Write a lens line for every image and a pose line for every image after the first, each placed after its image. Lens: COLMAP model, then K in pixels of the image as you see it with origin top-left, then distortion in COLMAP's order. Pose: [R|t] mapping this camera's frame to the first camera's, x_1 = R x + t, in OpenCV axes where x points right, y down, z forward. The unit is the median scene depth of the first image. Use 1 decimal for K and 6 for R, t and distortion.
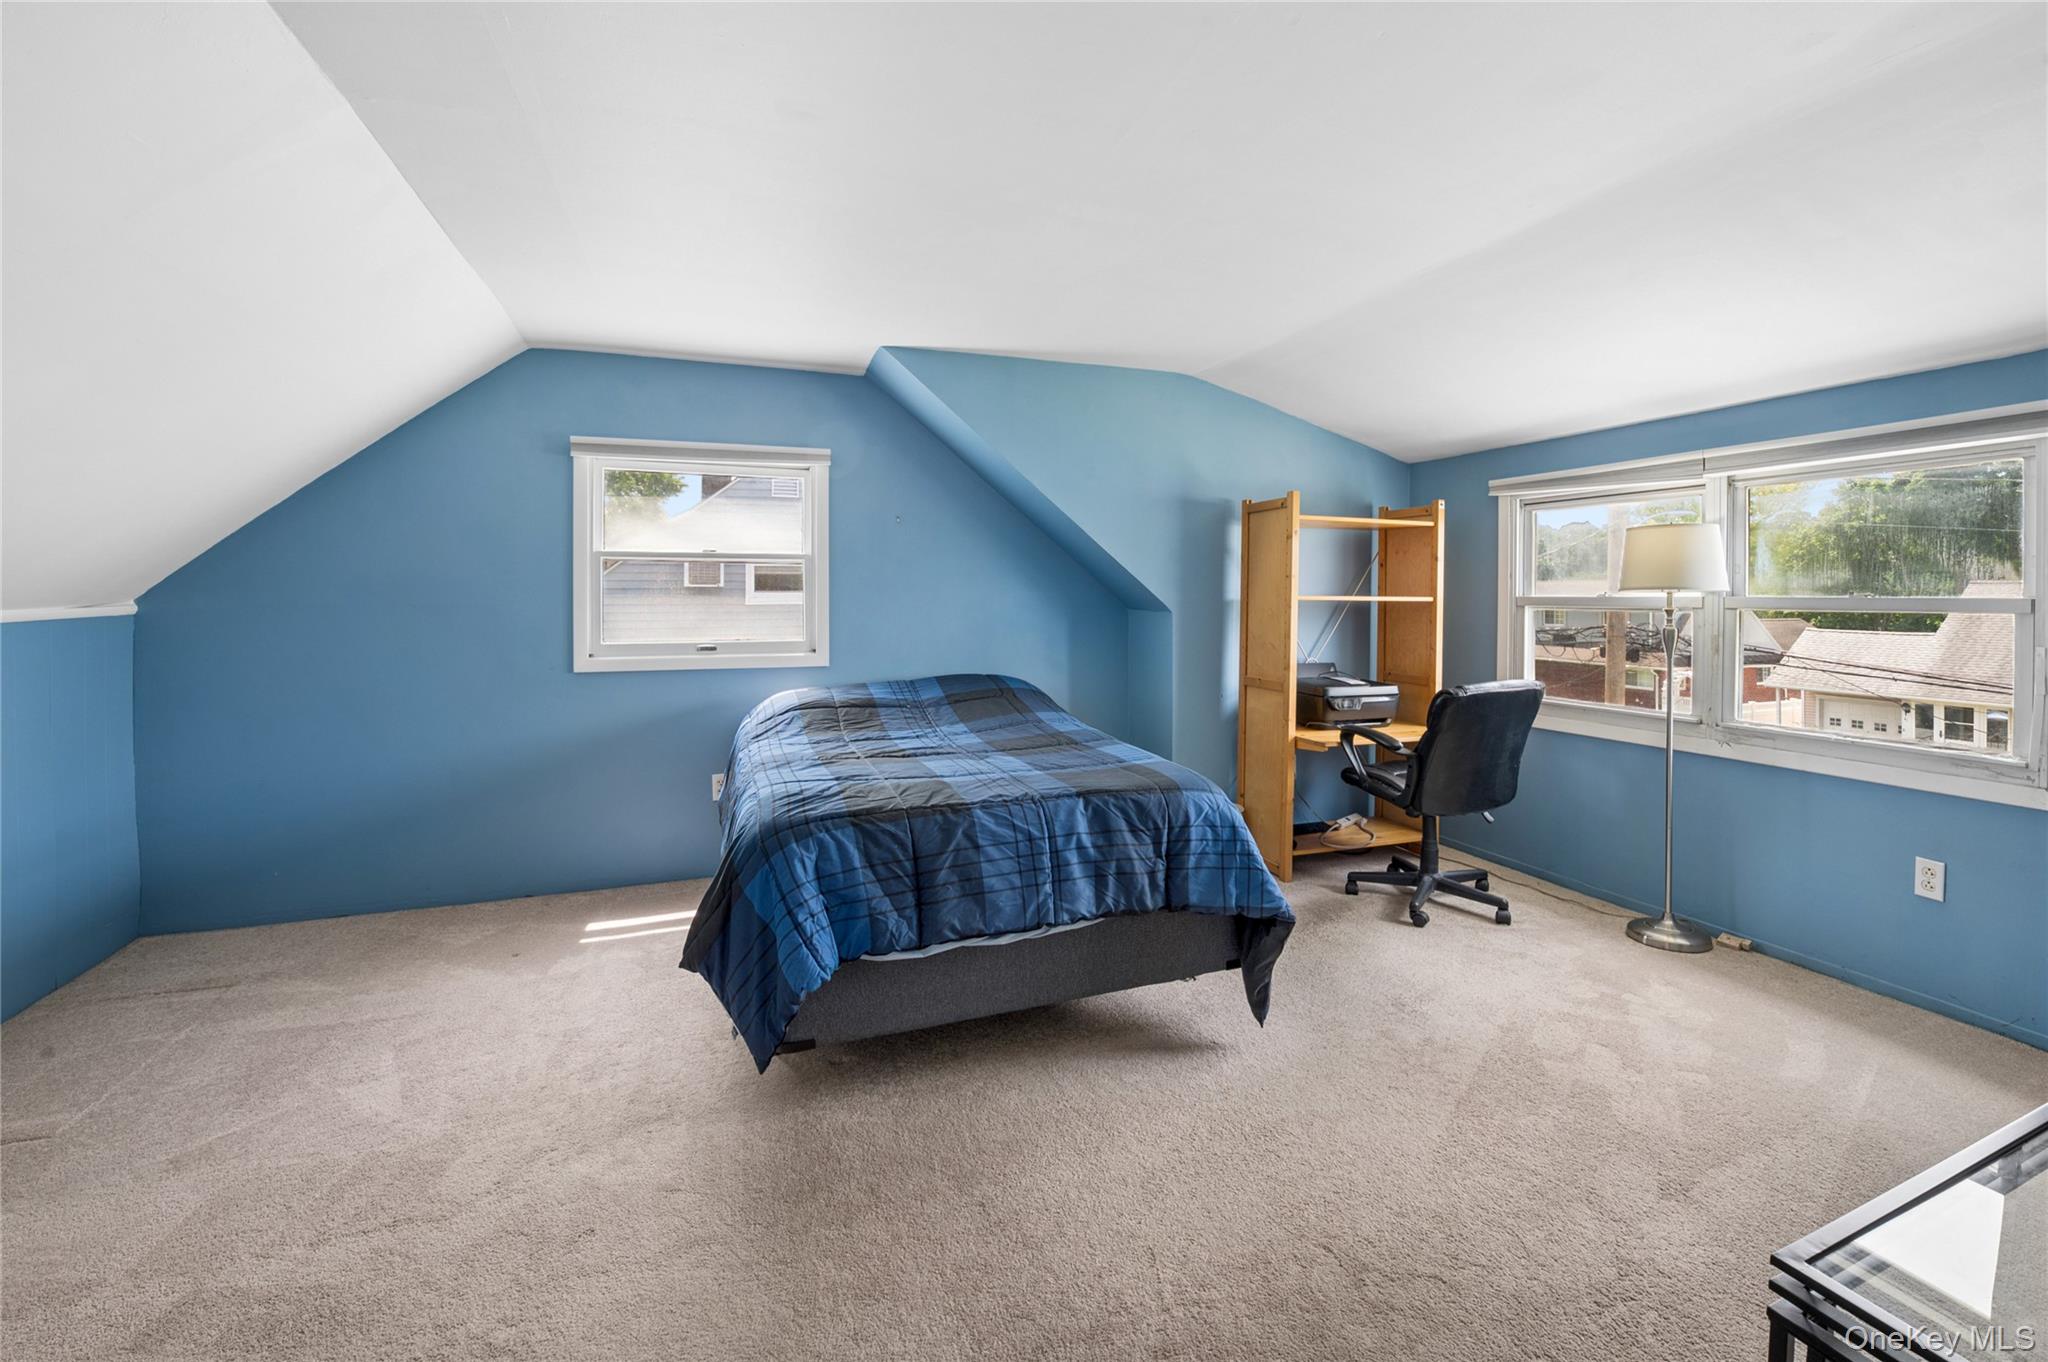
lens RADIAL K [[860.8, 0, 1036.4], [0, 860.8, 616.2], [0, 0, 1]] dist [-0.024942, 0.001897]
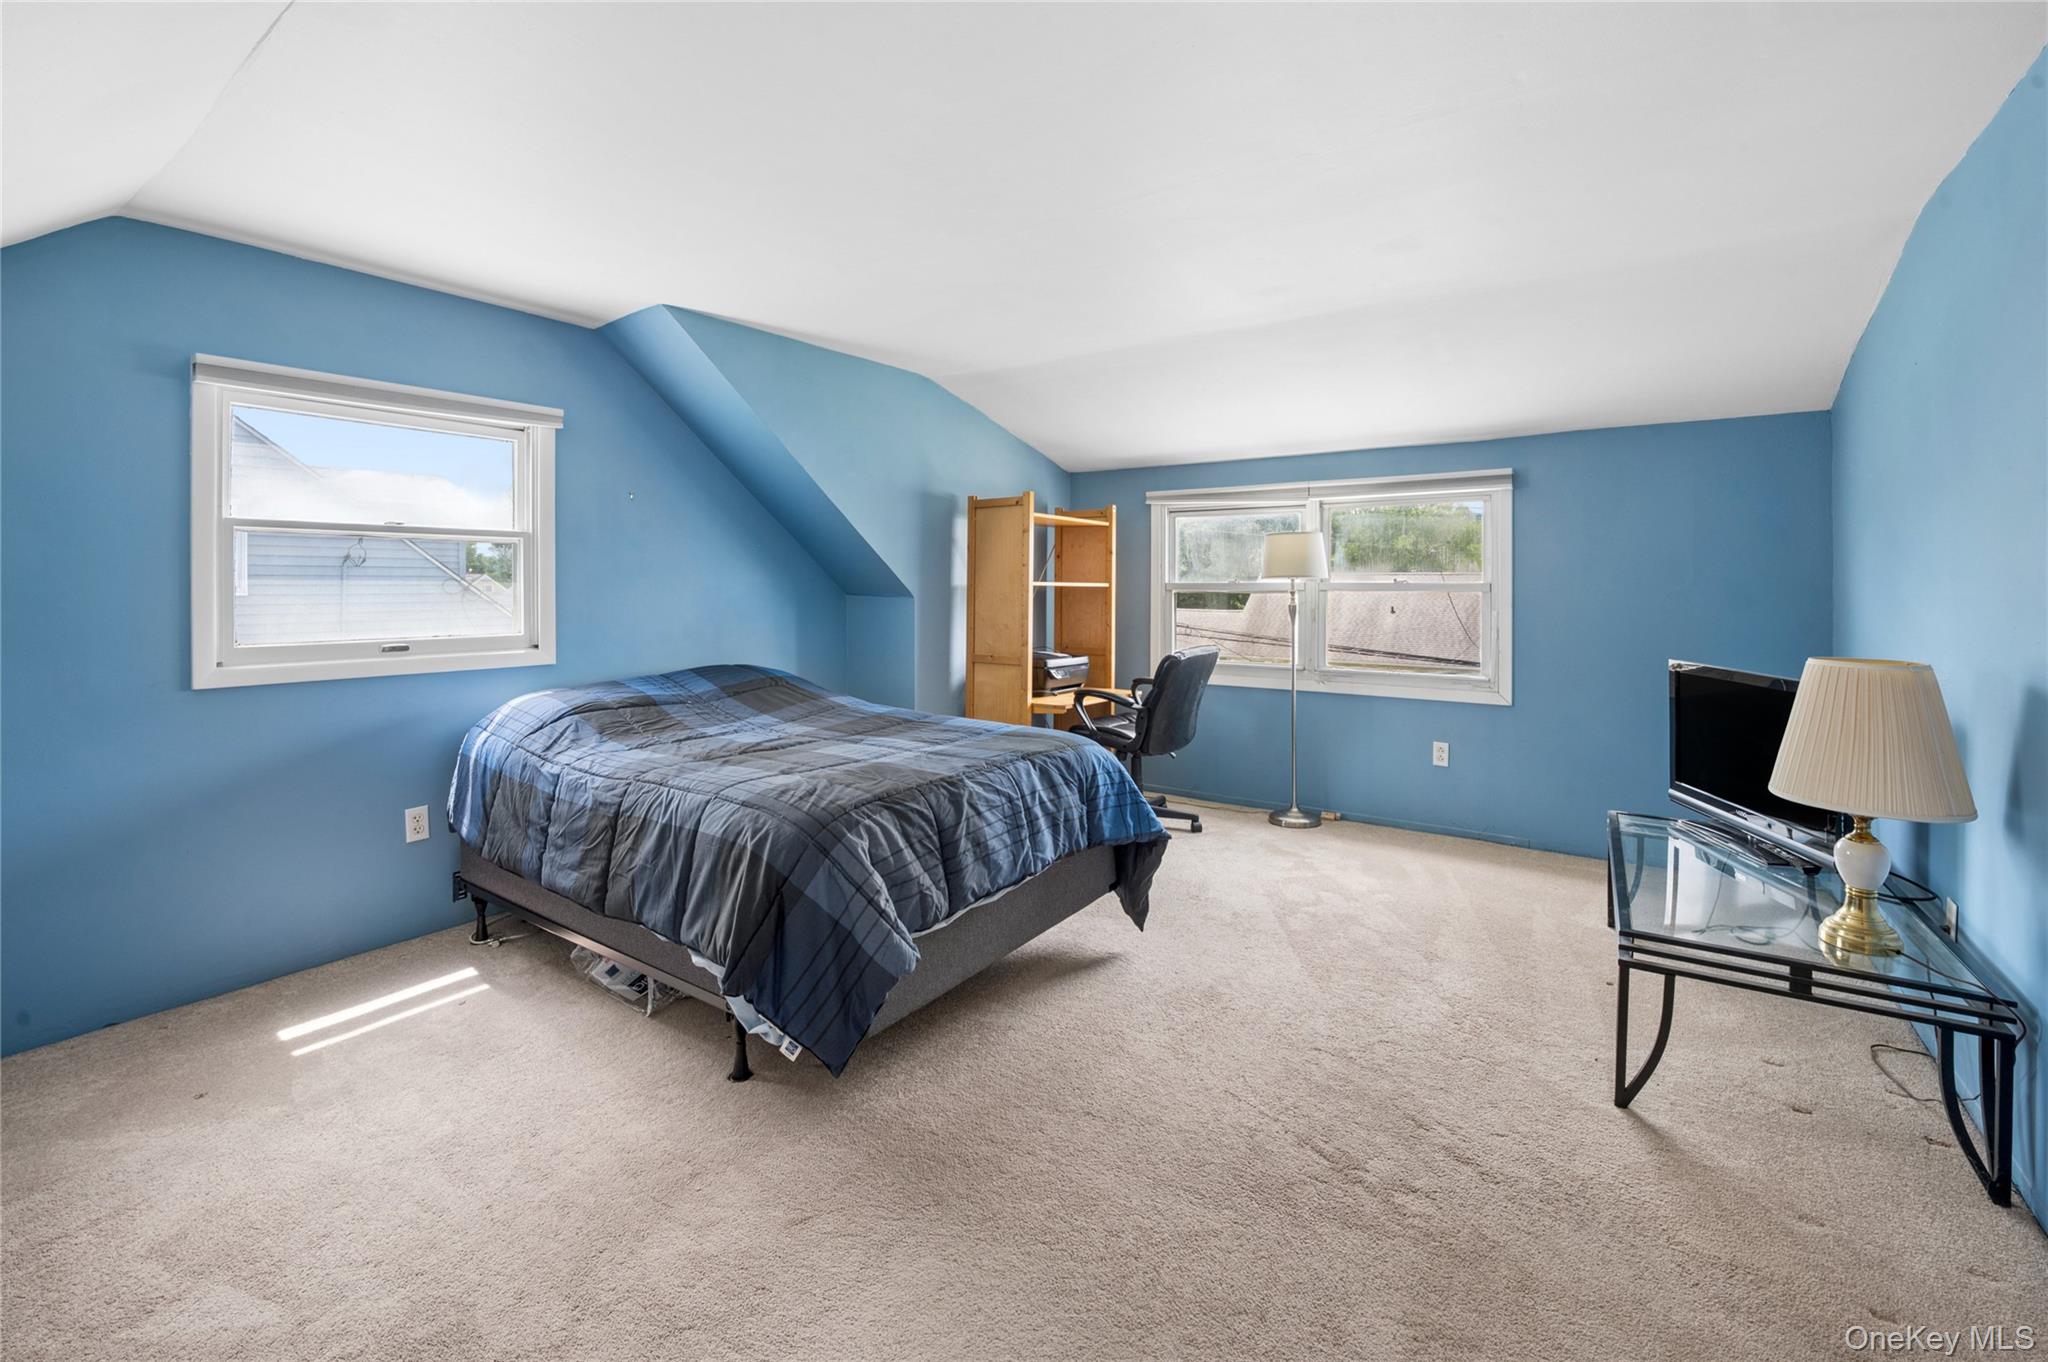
lens RADIAL K [[860.8, 0, 1015.8], [0, 860.8, 599.8], [0, 0, 1]] dist [-0.024942, 0.001897]
pose [[0.829321, -0.009726, 0.558687, -0.441579], [0.013100, 0.999912, -0.002038, 0.003113], [-0.558619, 0.009009, 0.829376, 0.057541]]
